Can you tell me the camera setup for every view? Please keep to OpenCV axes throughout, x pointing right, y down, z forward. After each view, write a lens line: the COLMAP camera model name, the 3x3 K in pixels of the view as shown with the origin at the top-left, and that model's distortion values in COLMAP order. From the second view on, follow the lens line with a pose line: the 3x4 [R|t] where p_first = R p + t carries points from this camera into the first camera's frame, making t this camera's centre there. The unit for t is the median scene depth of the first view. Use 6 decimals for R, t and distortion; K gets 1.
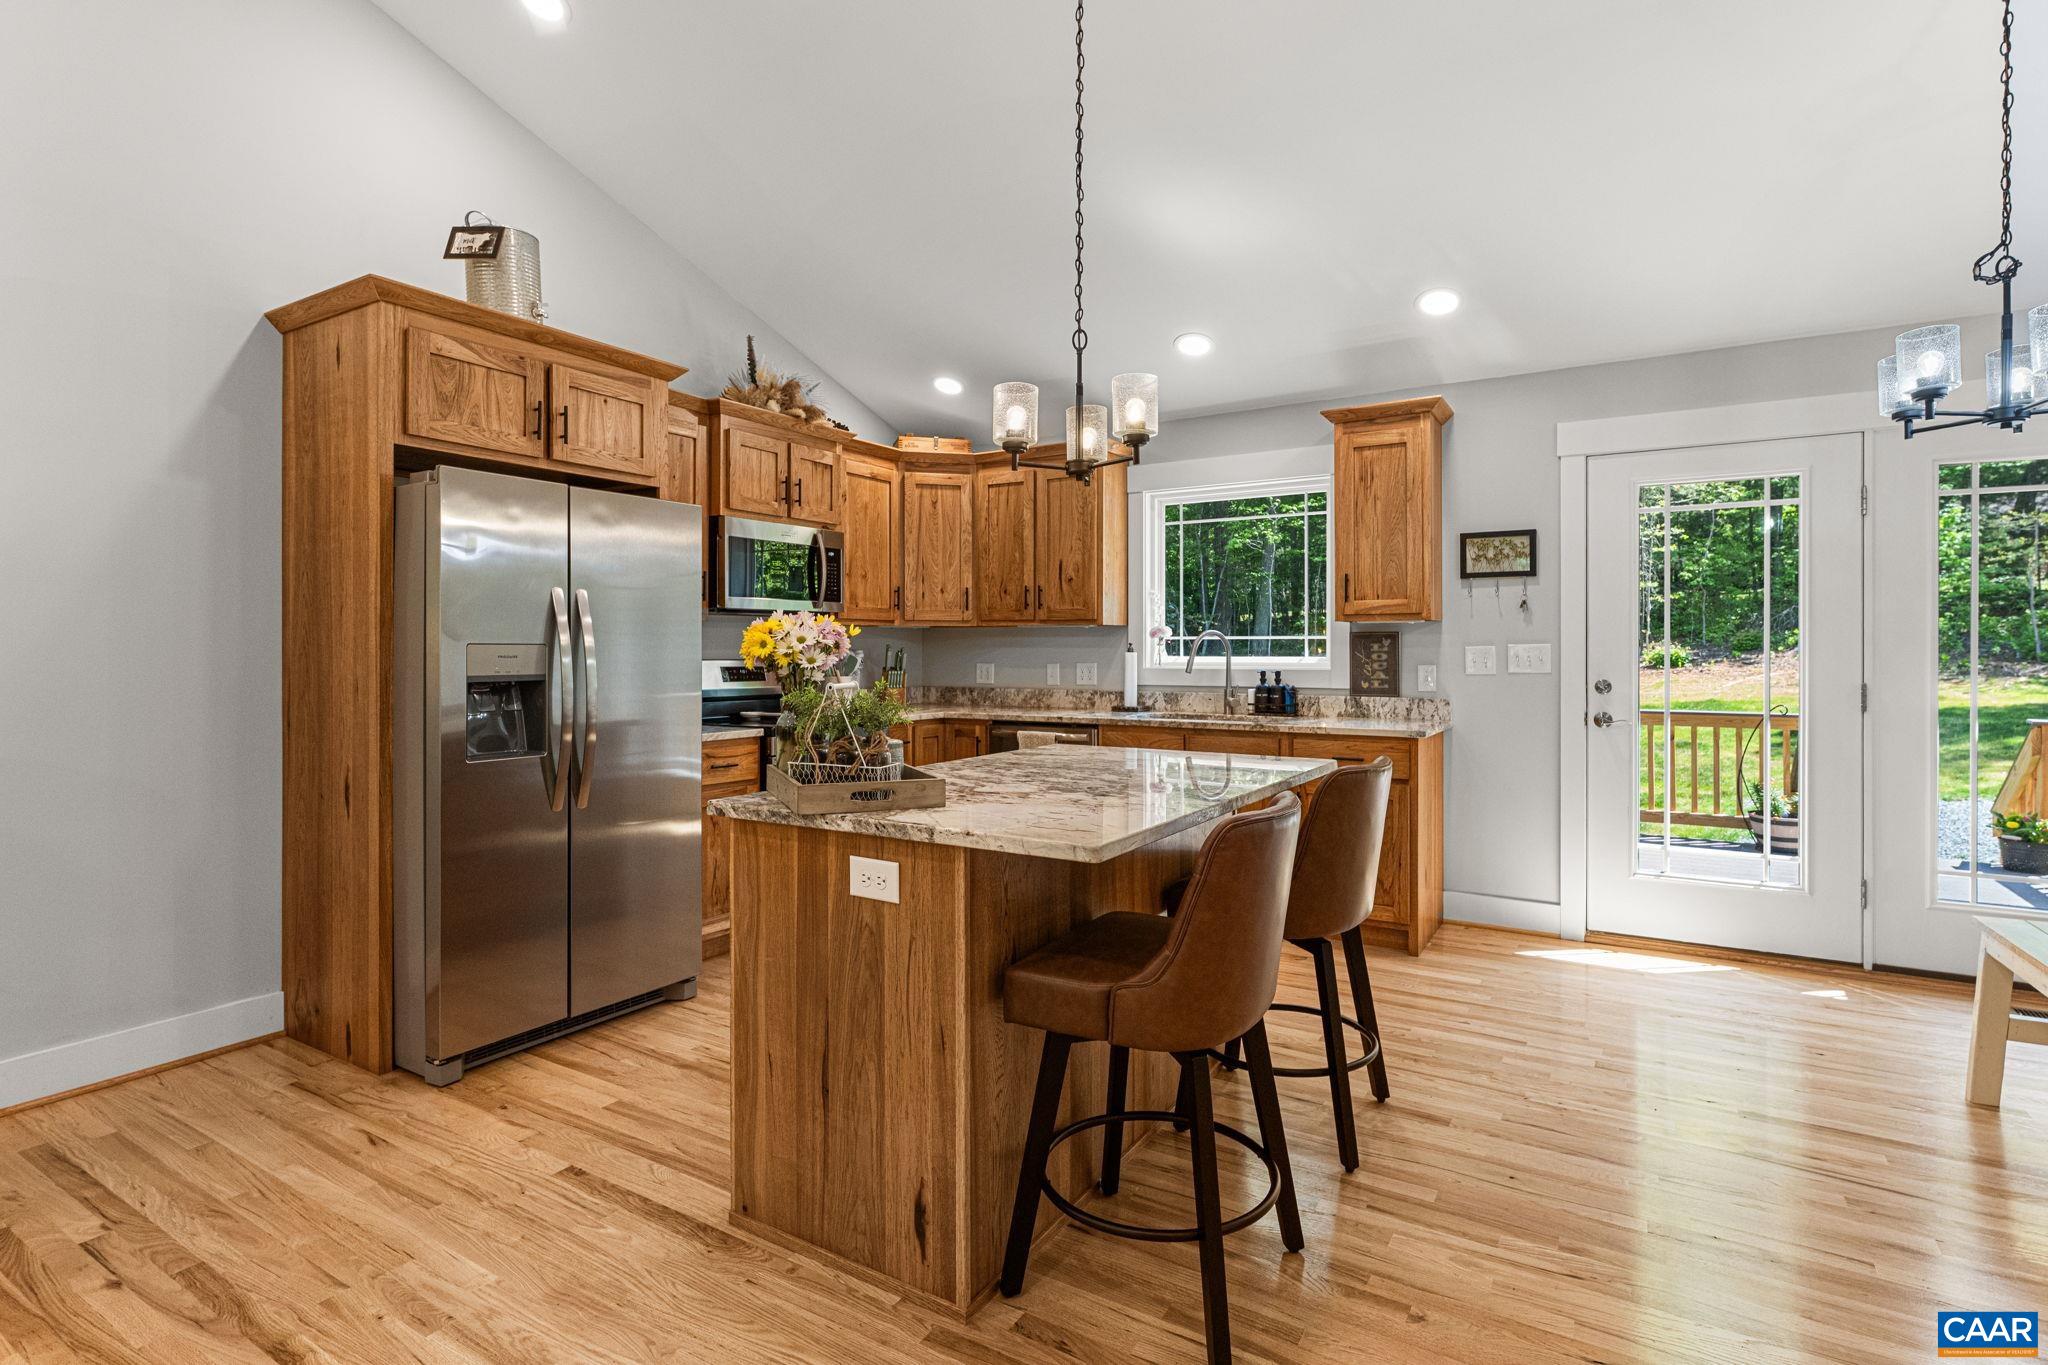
lens RADIAL K [[1000.1, 0, 1021.4], [0, 1000.1, 658.7], [0, 0, 1]] dist [0.001115, -0.001027]
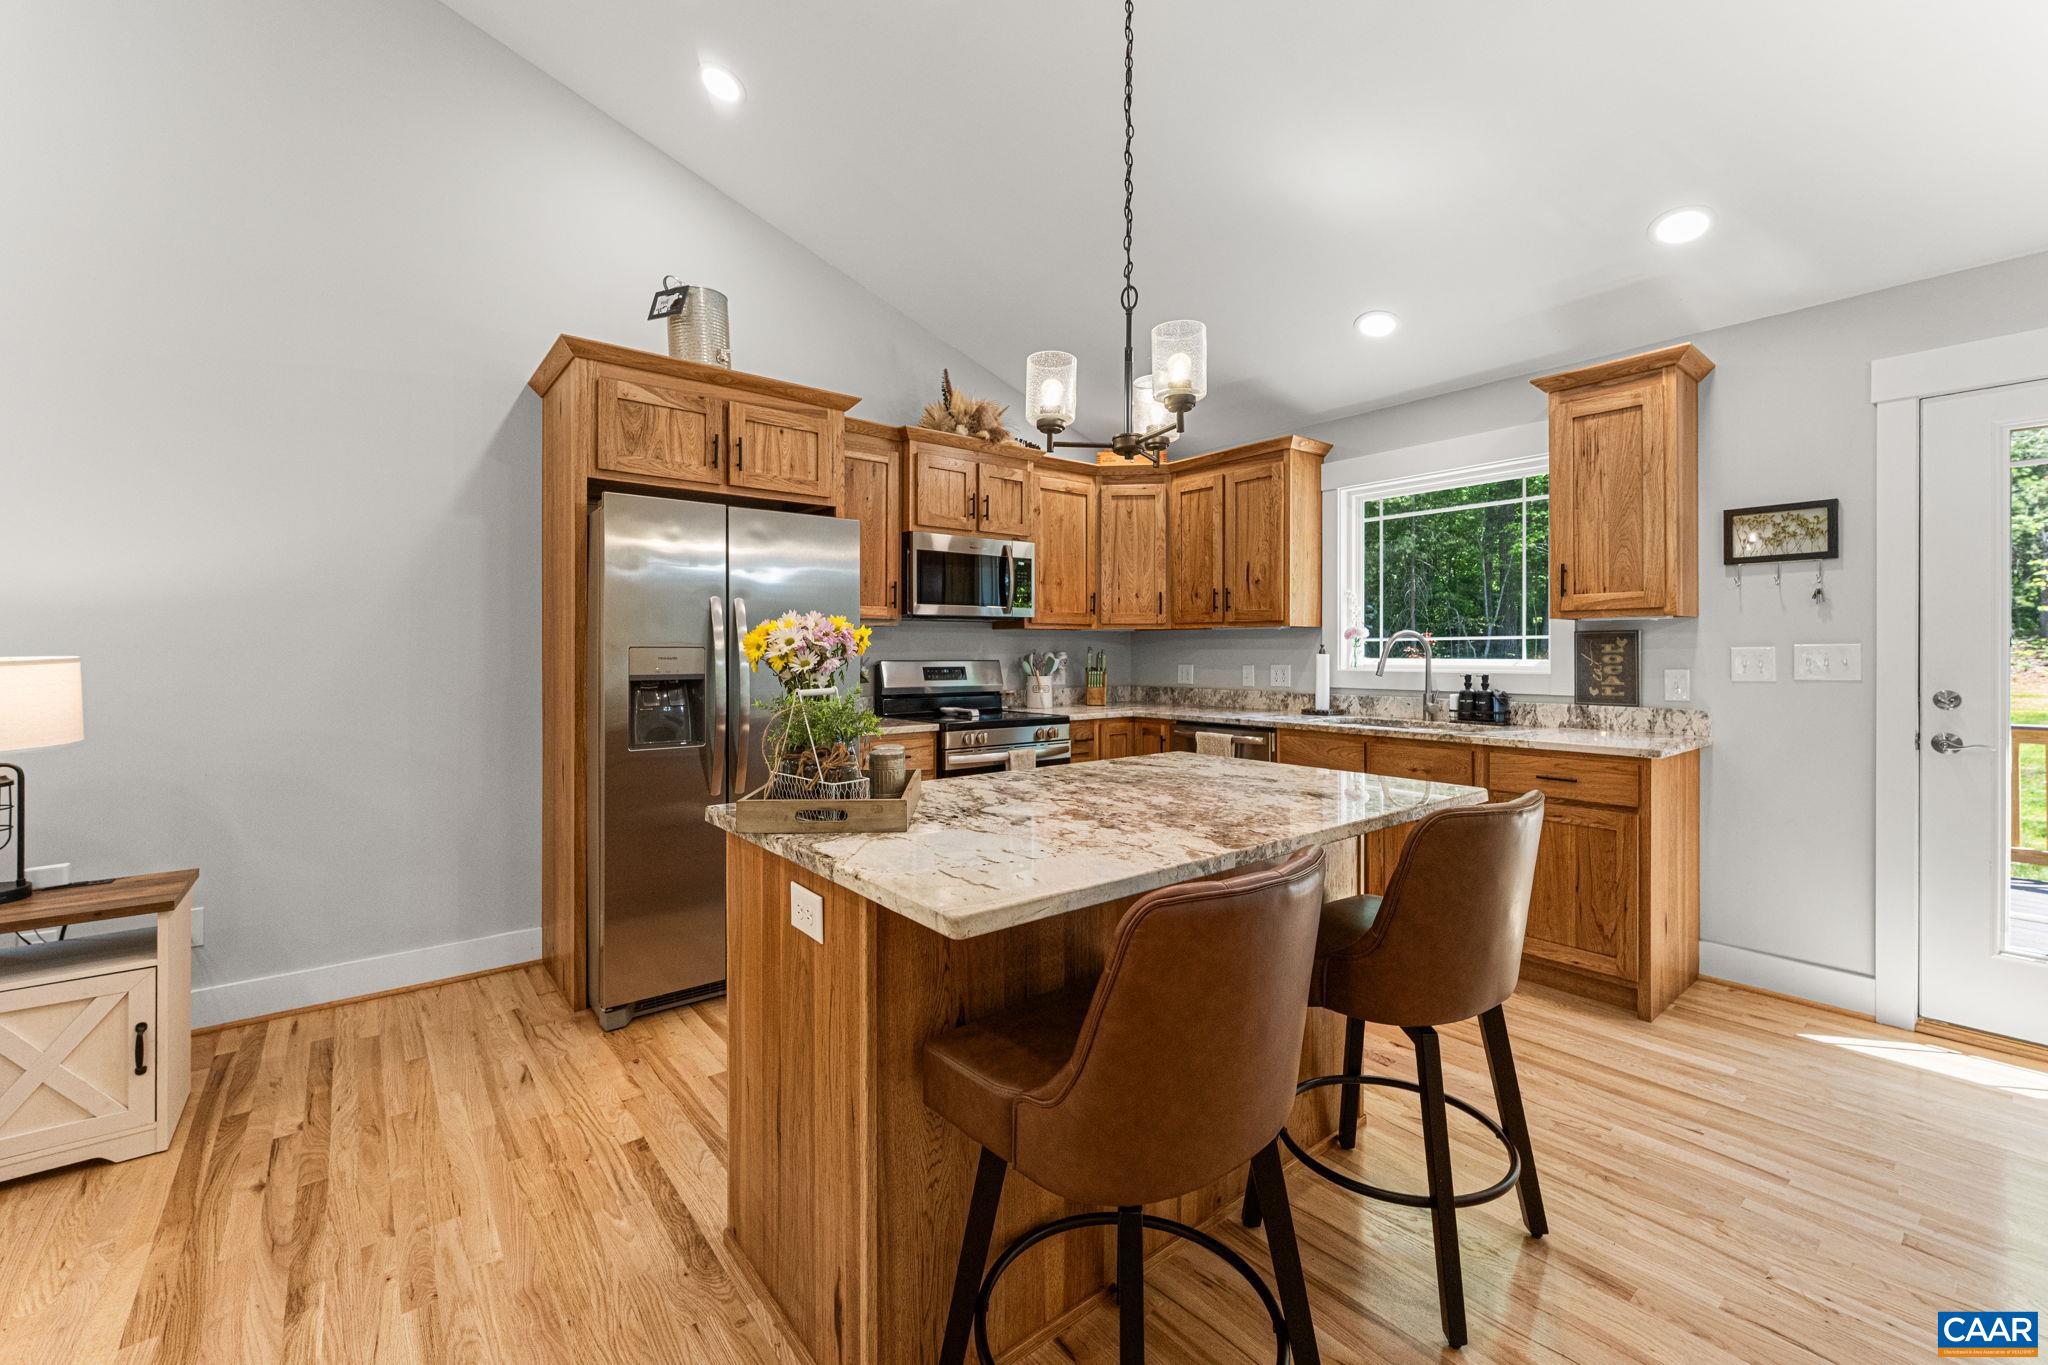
lens RADIAL K [[833.8, 0, 1025.5], [0, 833.8, 658.4], [0, 0, 1]] dist [-0.000782, 0.000630]
pose [[0.943938, 0.002010, -0.330116, 0.123900], [-0.002133, 0.999998, -0.000009, -0.001912], [0.330115, 0.000713, 0.943940, 0.163032]]
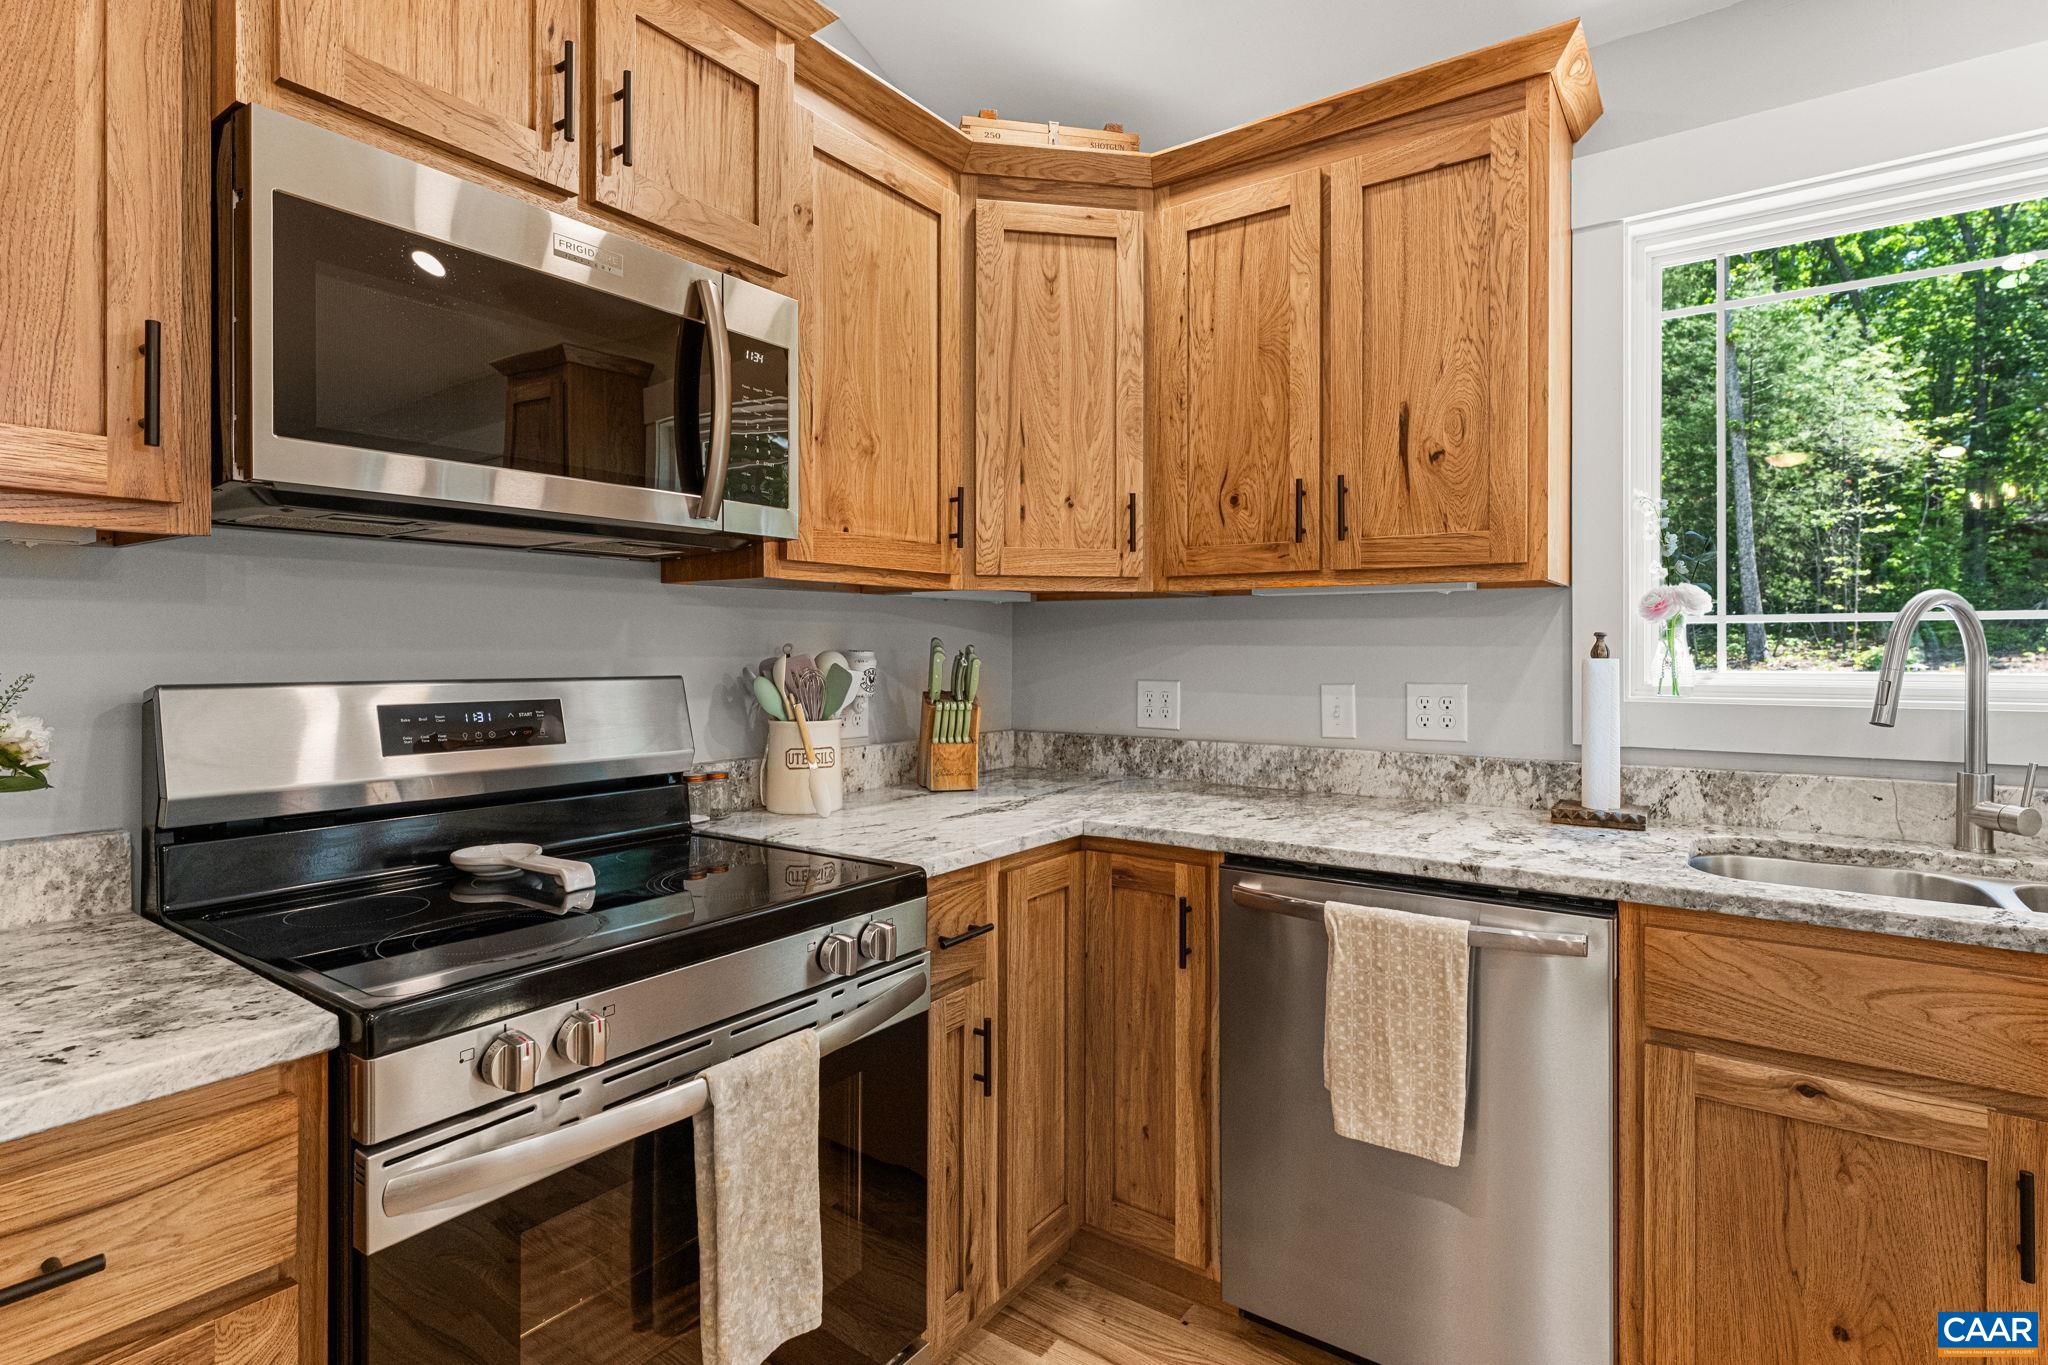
lens RADIAL K [[1000.1, 0, 1027.1], [0, 1000.1, 649.0], [0, 0, 1]] dist [0.001115, -0.001027]
pose [[0.998262, 0.000568, -0.058935, -0.090113], [-0.001110, 0.999957, -0.009173, -0.007246], [0.058927, 0.009223, 0.998220, 0.747386]]
